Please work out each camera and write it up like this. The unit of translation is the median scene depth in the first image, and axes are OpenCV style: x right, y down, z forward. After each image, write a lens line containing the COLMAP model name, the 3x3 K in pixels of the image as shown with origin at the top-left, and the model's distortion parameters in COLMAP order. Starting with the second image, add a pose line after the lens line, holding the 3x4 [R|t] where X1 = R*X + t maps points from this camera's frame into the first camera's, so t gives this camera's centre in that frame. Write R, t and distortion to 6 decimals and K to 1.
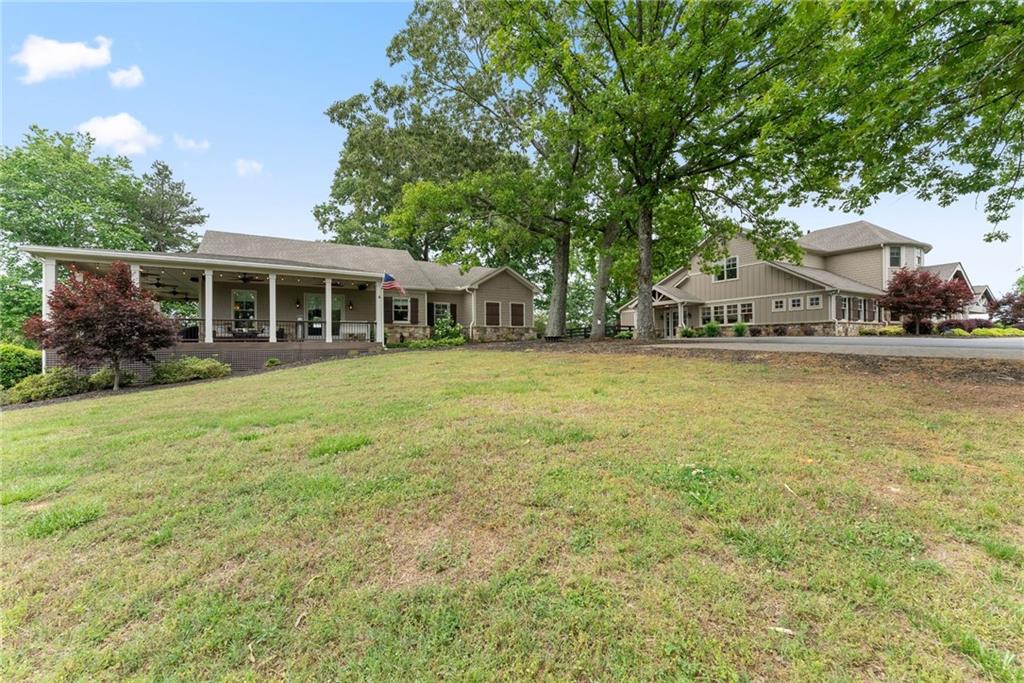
lens RADIAL K [[400.4, 0, 512.0], [0, 400.4, 341.5], [0, 0, 1]] dist [-0.000035, 0.000029]
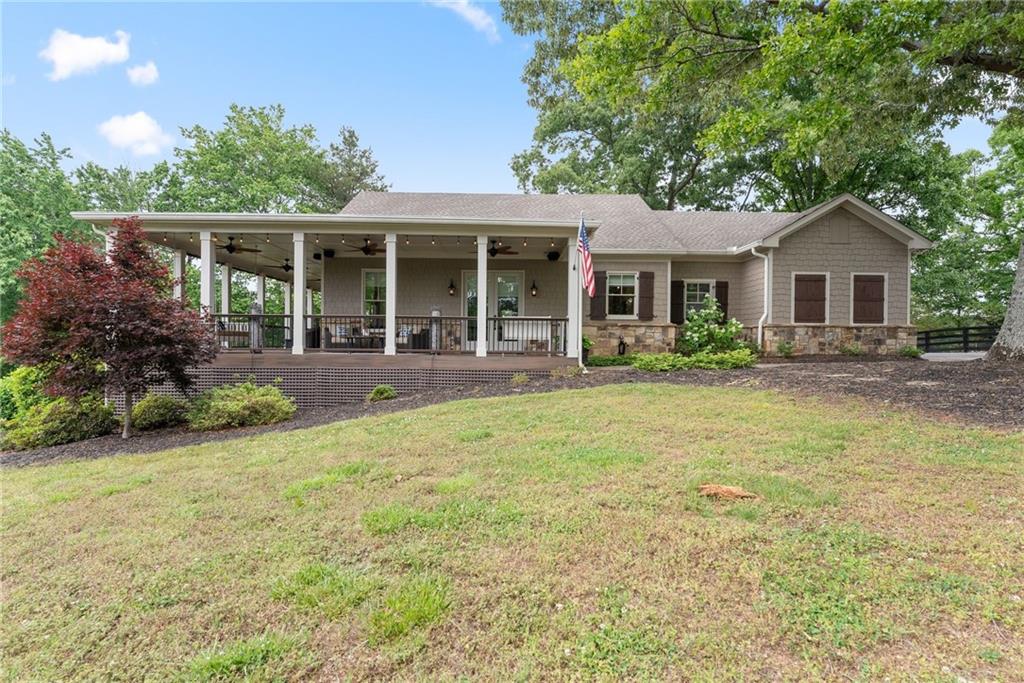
lens RADIAL K [[522.5, 0, 512.0], [0, 522.5, 341.5], [0, 0, 1]] dist [0.000276, 0.000084]
pose [[0.876187, 0.014981, -0.481739, -0.061934], [-0.014869, 0.999881, 0.004051, -0.015292], [0.481743, 0.003614, 0.876305, 0.293647]]
